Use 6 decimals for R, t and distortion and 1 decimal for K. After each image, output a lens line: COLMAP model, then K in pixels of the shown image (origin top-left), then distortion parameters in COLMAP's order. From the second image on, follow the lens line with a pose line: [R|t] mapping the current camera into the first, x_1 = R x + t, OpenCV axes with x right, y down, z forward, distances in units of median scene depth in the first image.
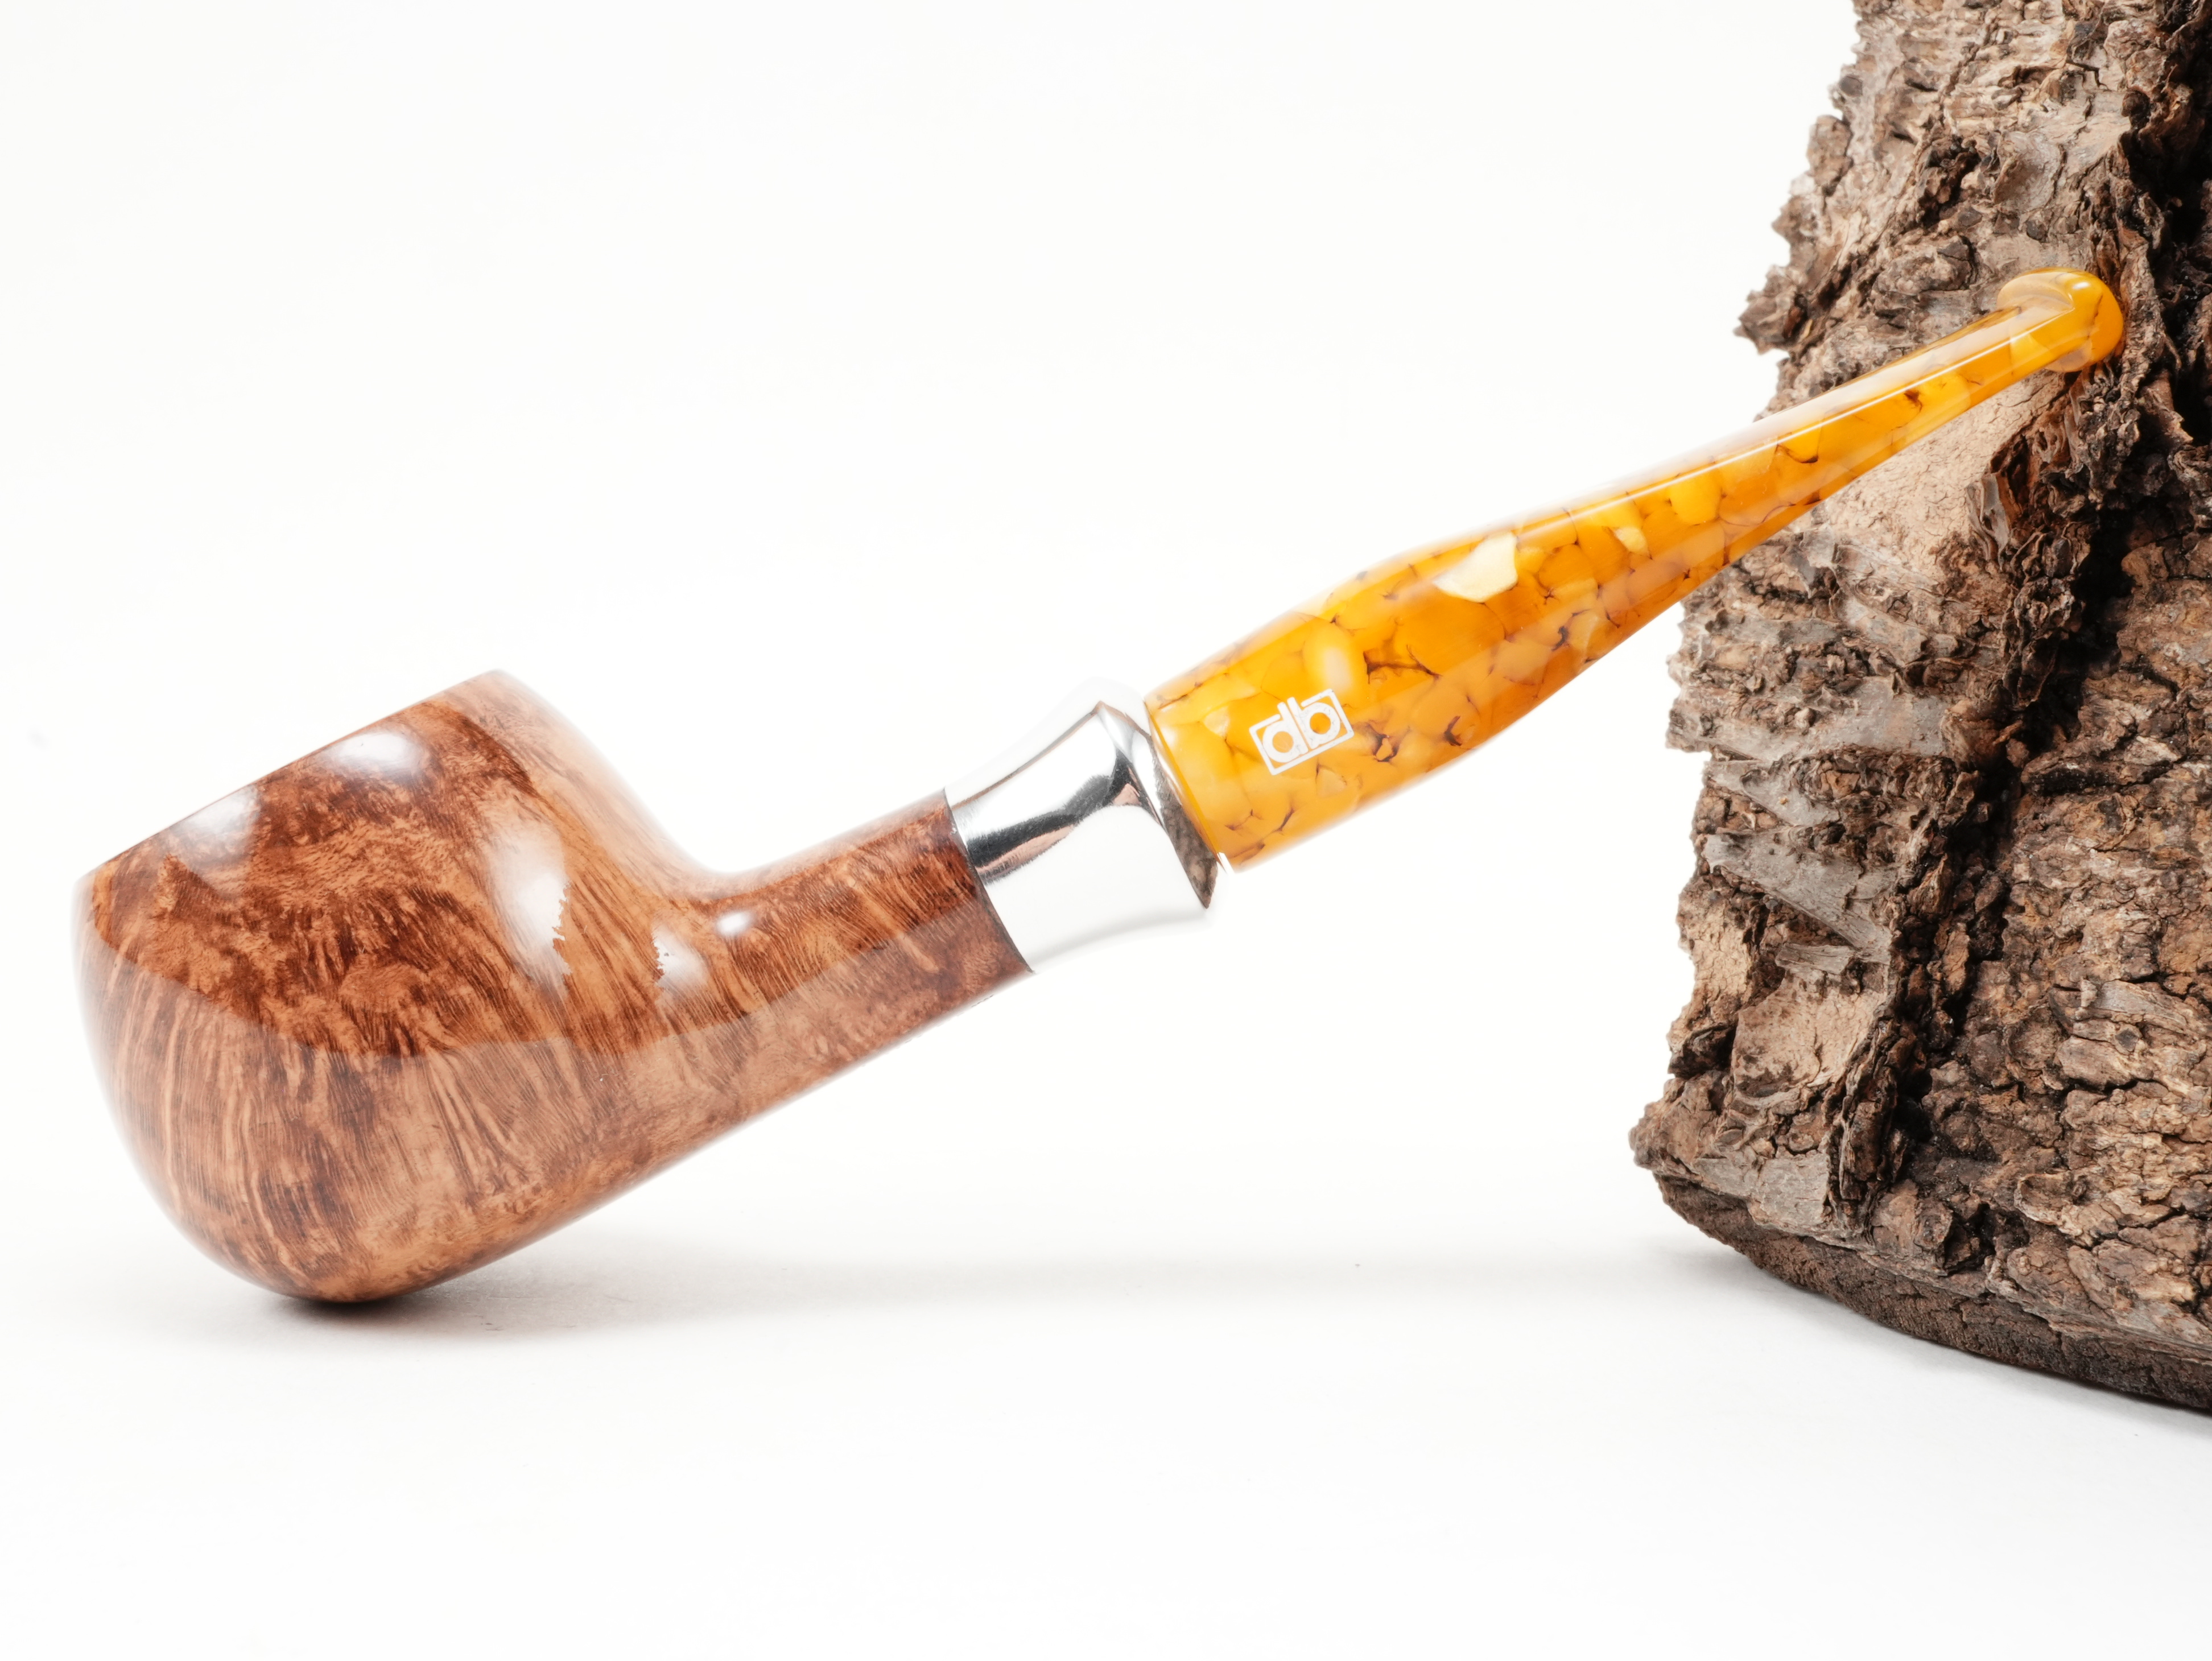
lens RADIAL K [[3153.2, 0, 1117.0], [0, 3153.2, 826.9], [0, 0, 1]] dist [-0.006701, 0.000000]
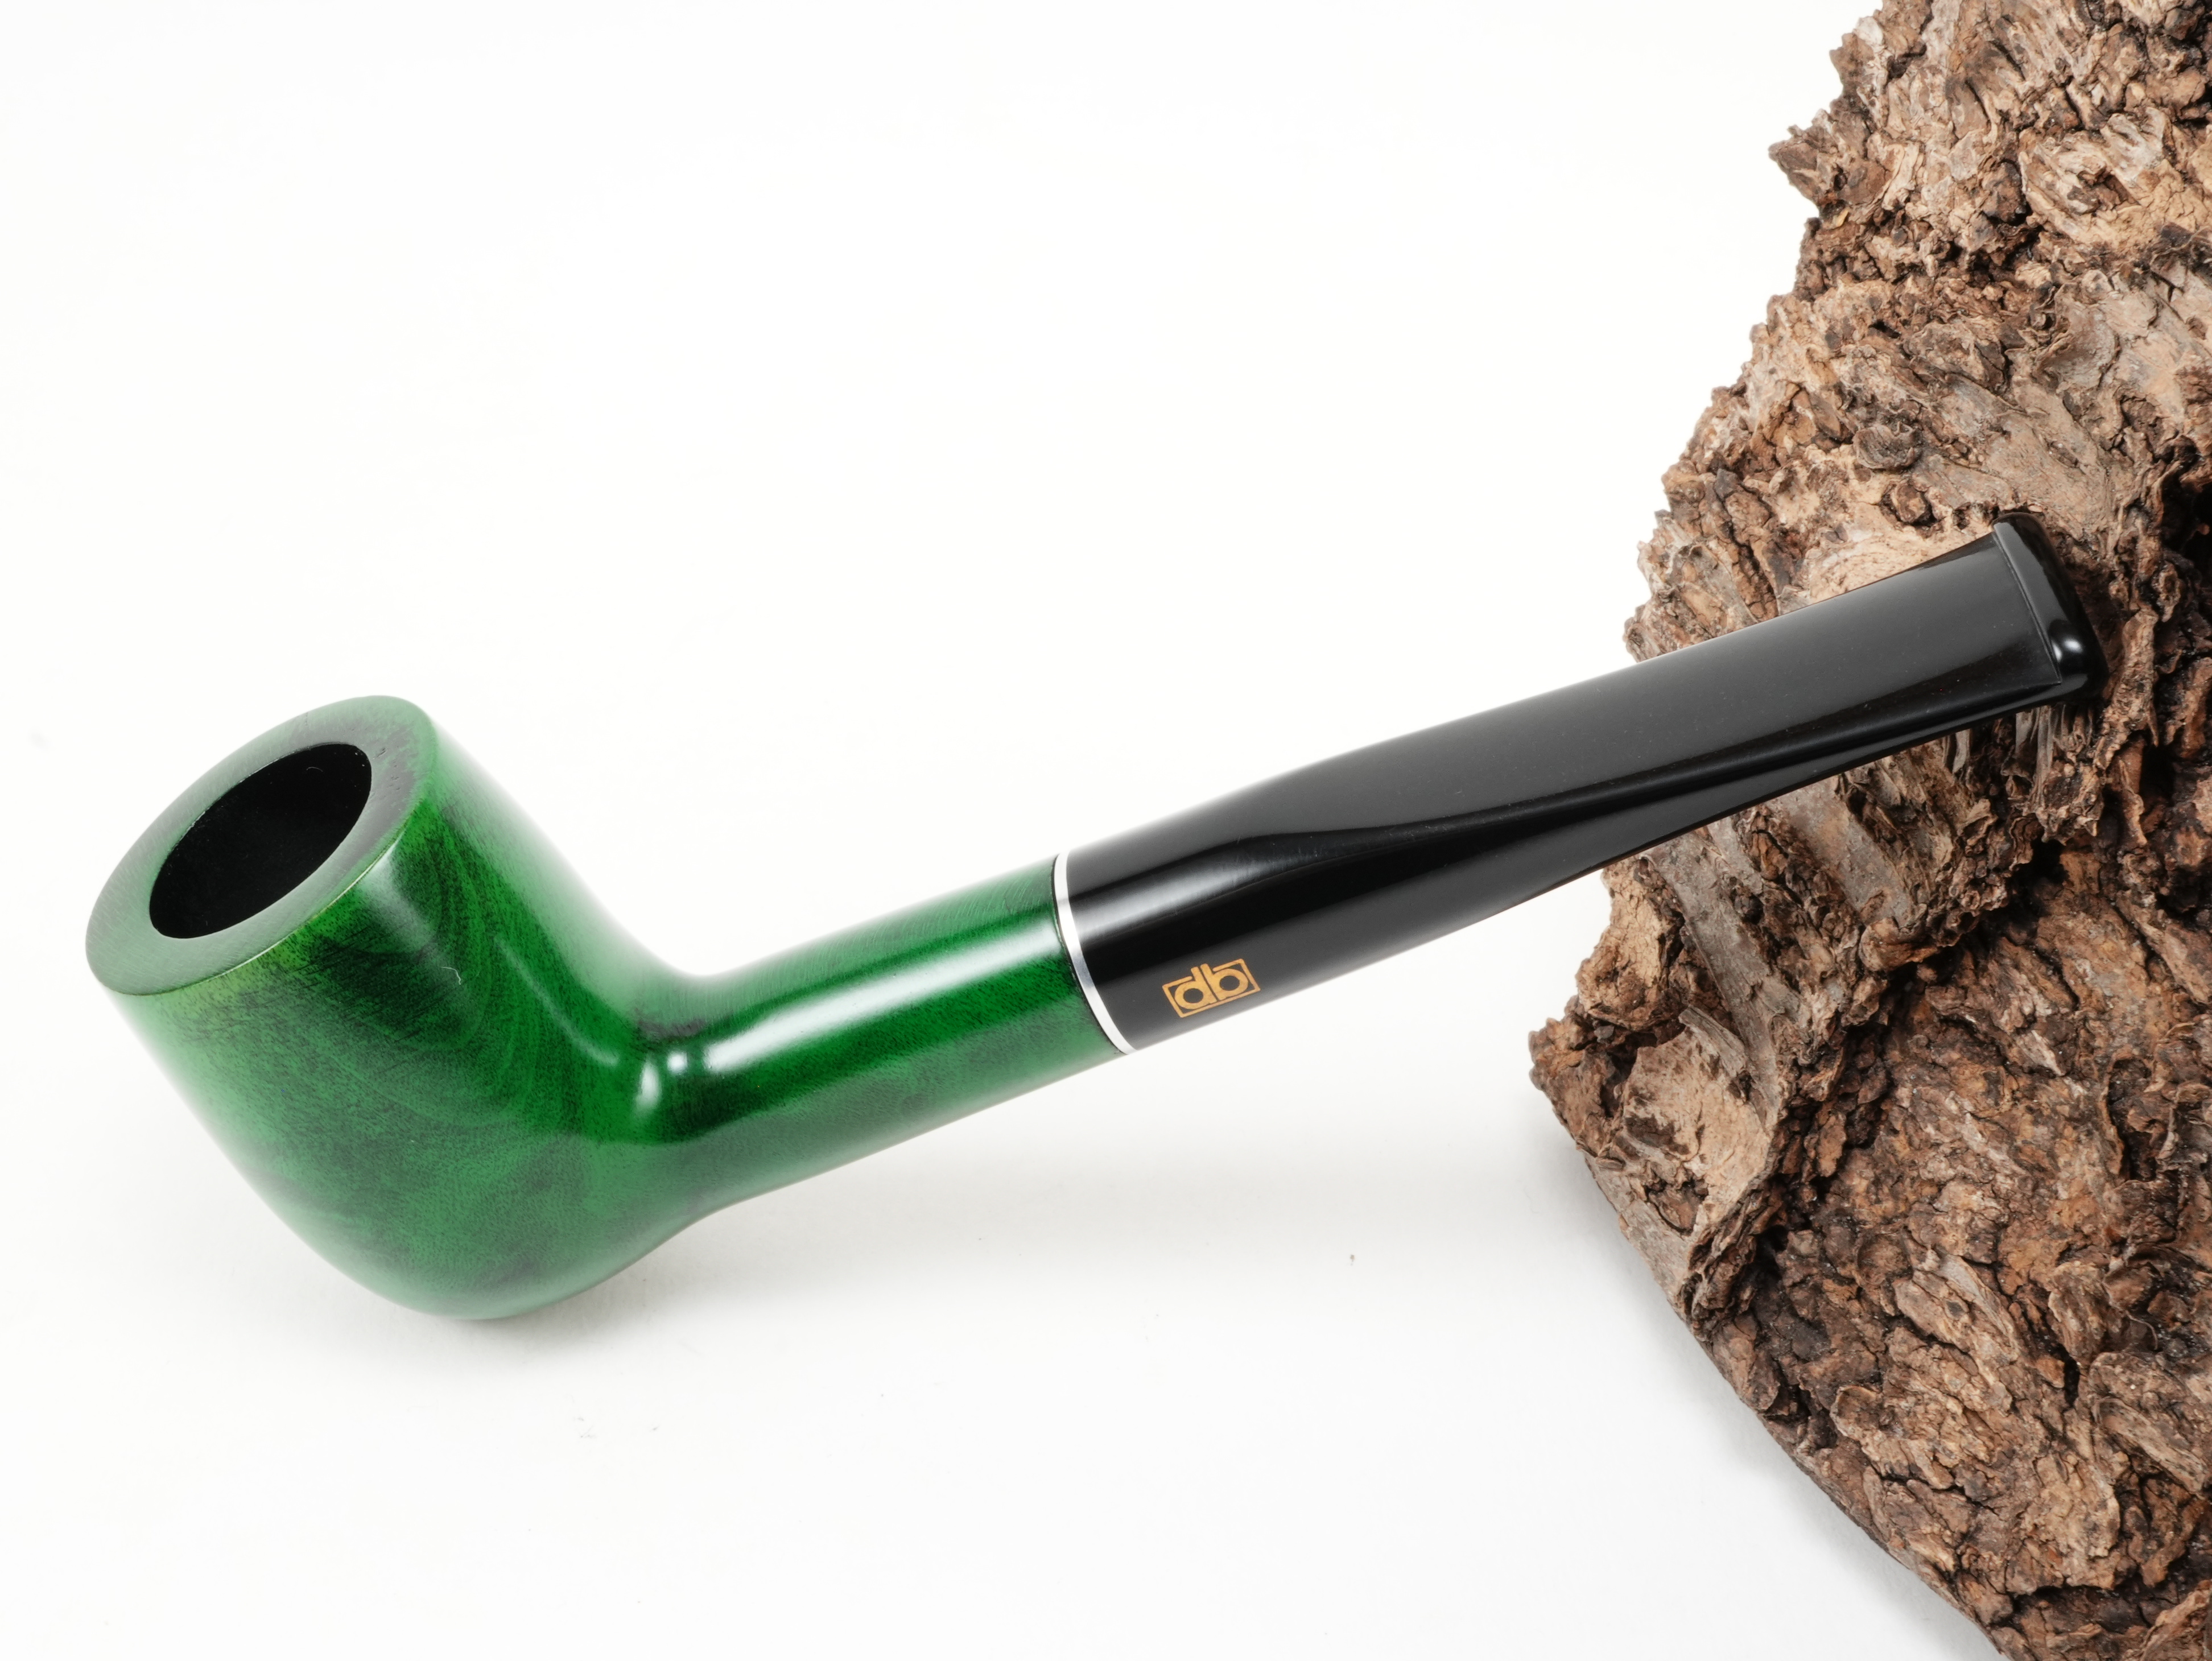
lens RADIAL K [[3153.2, 0, 1108.5], [0, 3153.2, 834.3], [0, 0, 1]] dist [-0.006701, 0.000000]
pose [[0.997772, 0.051246, 0.042720, -0.041066], [-0.066288, 0.833968, 0.547817, -0.642489], [-0.007554, -0.549428, 0.835507, 0.133770]]
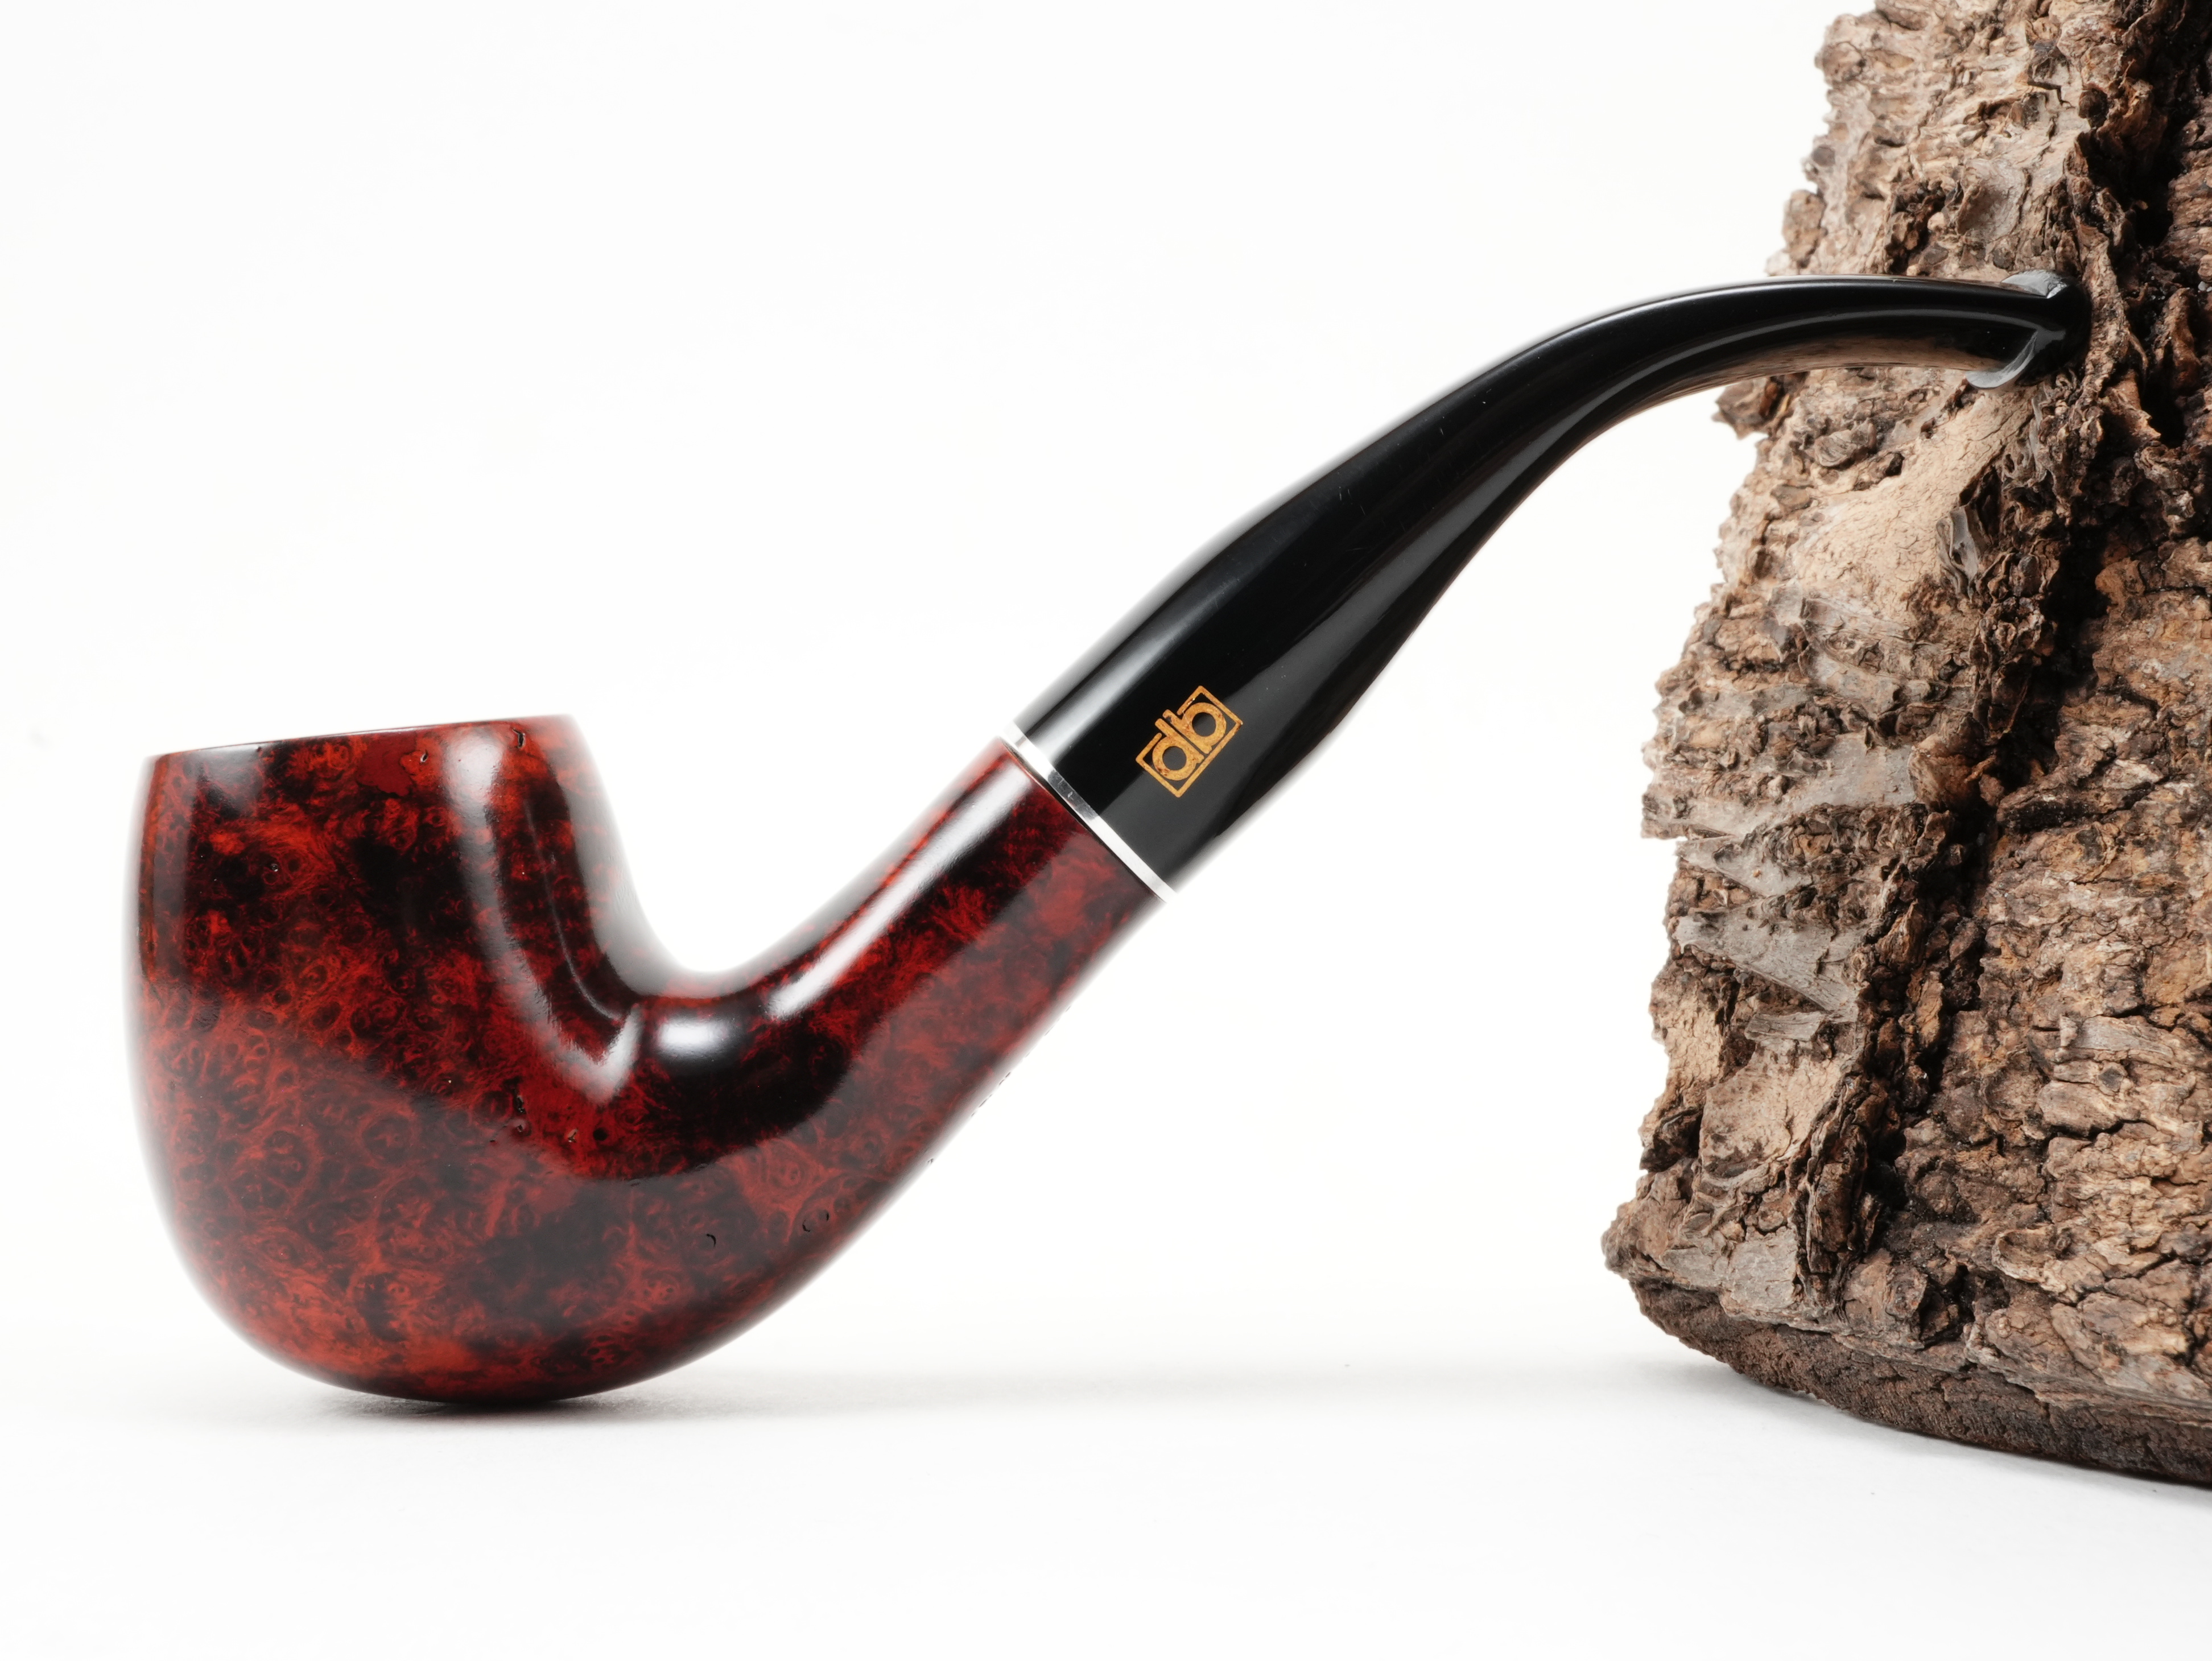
lens RADIAL K [[3153.2, 0, 1103.6], [0, 3153.2, 828.1], [0, 0, 1]] dist [-0.006701, 0.000000]
pose [[0.999133, -0.011773, -0.039921, 0.063249], [0.007770, 0.995059, -0.098977, 0.078390], [0.040889, 0.098581, 0.994289, 0.072321]]
